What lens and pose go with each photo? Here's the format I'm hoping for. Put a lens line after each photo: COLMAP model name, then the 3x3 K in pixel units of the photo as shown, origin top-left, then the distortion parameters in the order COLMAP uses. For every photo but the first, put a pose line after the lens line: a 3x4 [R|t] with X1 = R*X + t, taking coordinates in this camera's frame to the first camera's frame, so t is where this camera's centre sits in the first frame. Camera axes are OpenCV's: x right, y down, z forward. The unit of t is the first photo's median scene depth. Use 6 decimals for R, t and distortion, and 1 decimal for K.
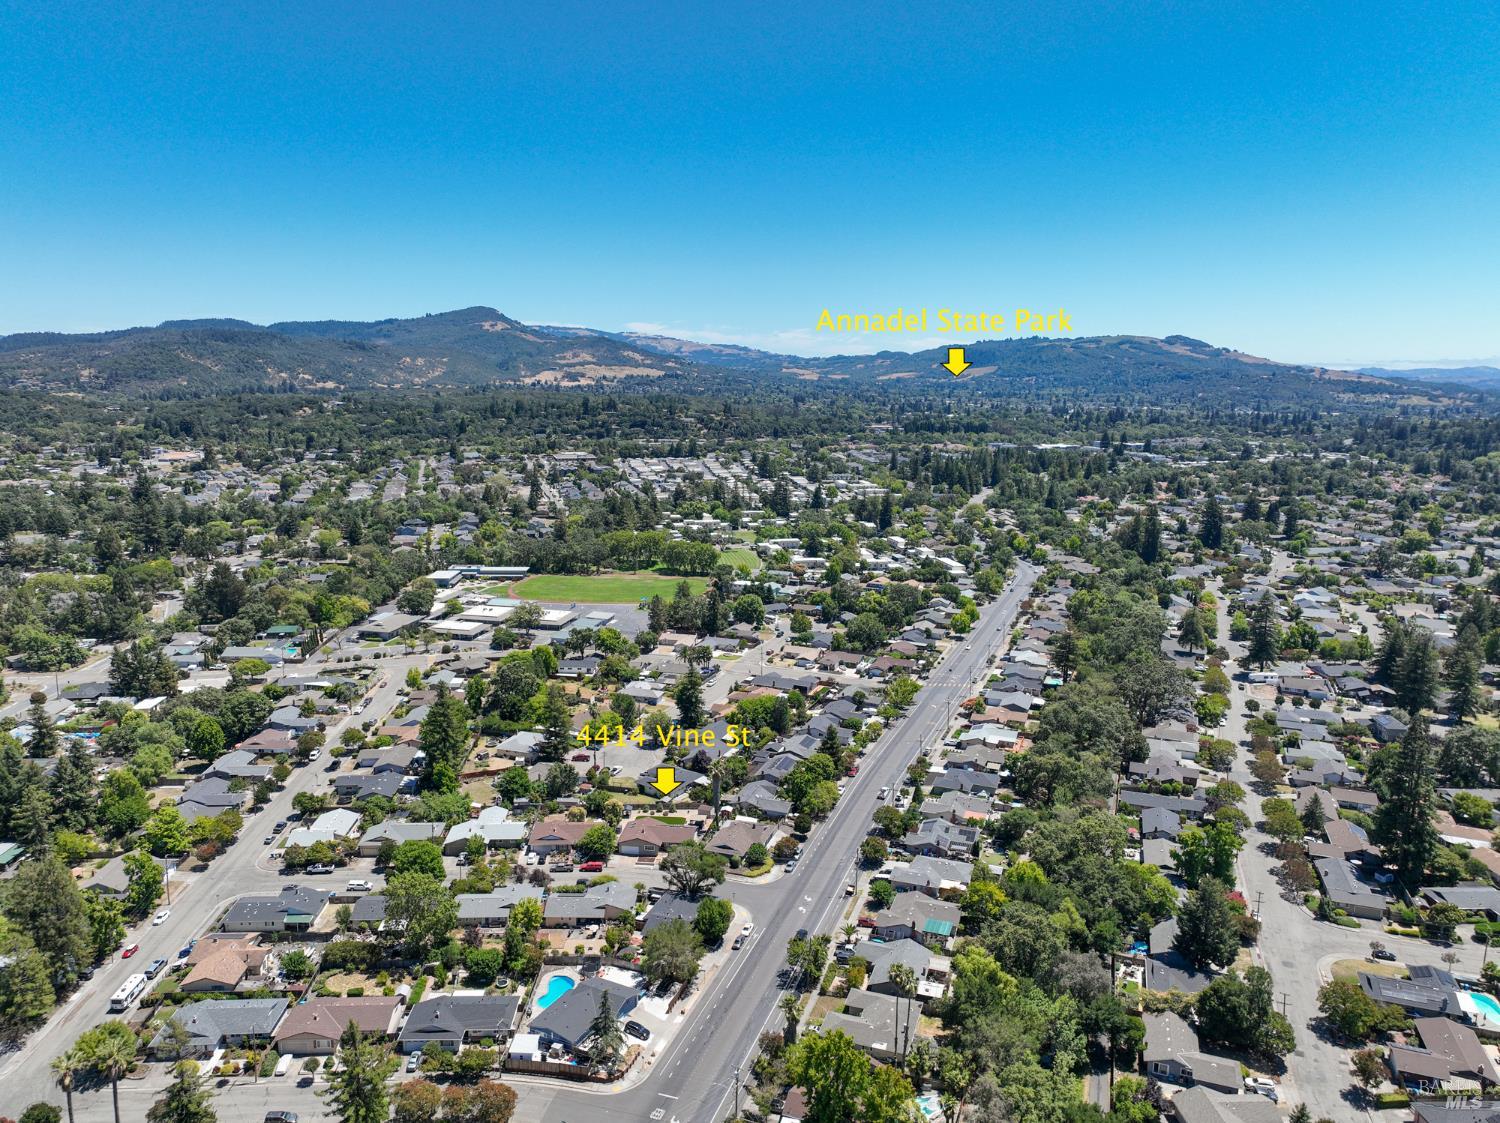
lens RADIAL K [[1045.2, 0, 749.2], [0, 1045.2, 556.4], [0, 0, 1]] dist [0.001888, 0.009560]
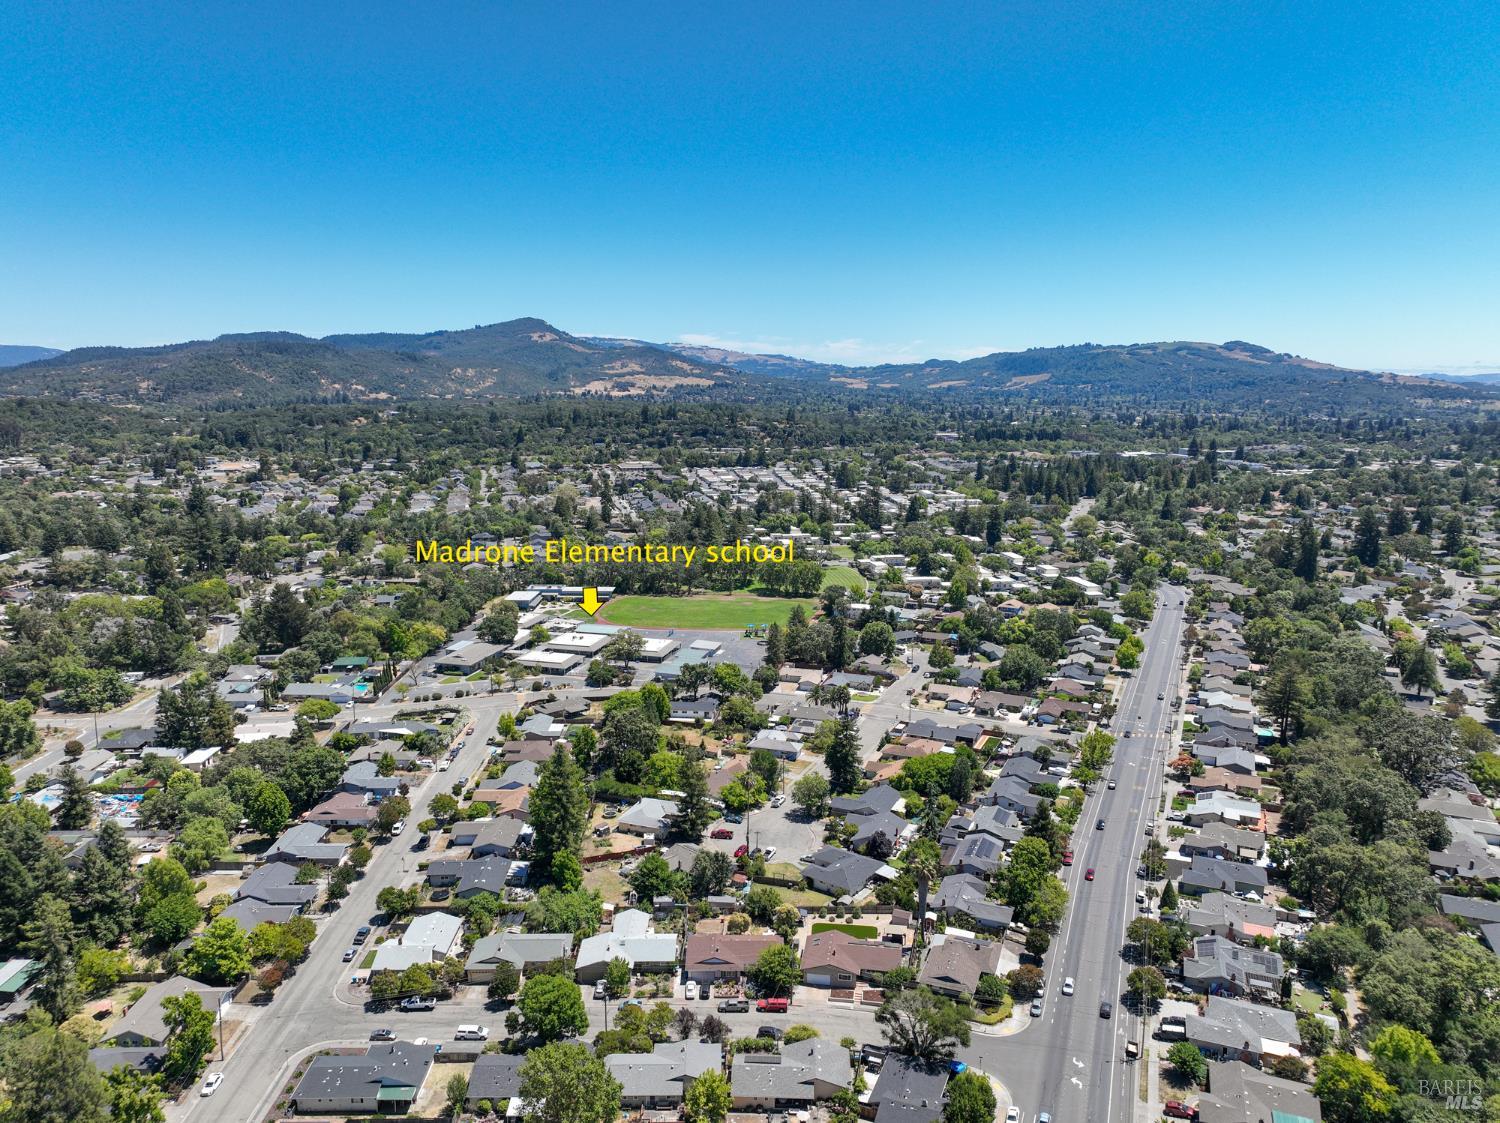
lens RADIAL K [[1045.2, 0, 750.6], [0, 1045.2, 565.1], [0, 0, 1]] dist [0.001888, 0.009560]
pose [[0.999184, 0.000980, -0.040388, -0.073869], [-0.001039, 0.999998, -0.001436, -0.009933], [0.040386, 0.001477, 0.999183, 0.133811]]
